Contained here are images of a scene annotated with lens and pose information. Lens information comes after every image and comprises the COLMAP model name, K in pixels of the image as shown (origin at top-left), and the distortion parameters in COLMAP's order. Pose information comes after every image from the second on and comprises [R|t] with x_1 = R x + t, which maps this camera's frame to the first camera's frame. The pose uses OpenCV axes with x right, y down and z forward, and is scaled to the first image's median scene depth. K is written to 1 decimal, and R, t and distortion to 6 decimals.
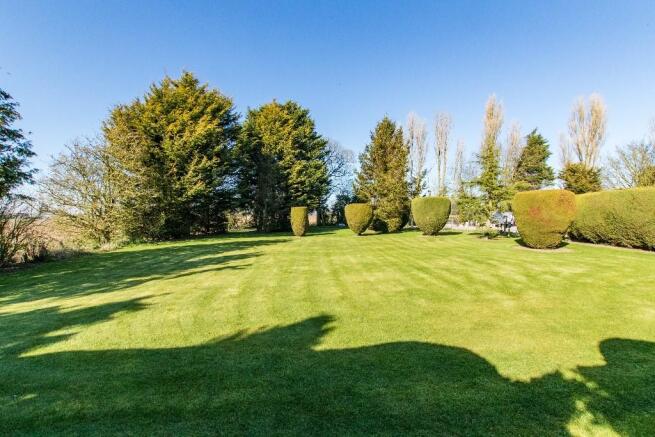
lens RADIAL K [[290.1, 0, 327.5], [0, 290.1, 218.5], [0, 0, 1]] dist [0.001323, 0.000006]
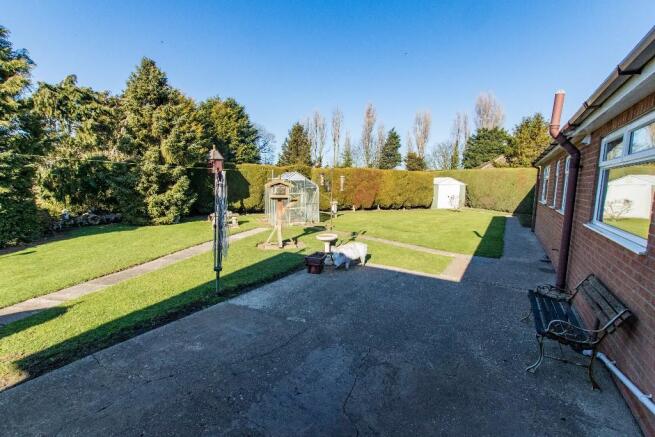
lens RADIAL K [[290.1, 0, 327.5], [0, 290.1, 218.5], [0, 0, 1]] dist [0.001323, 0.000006]
pose [[0.952288, -0.013787, 0.304891, -0.121686], [-0.020621, 0.993790, 0.109347, 0.009696], [-0.304505, -0.110417, 0.946089, -0.548658]]
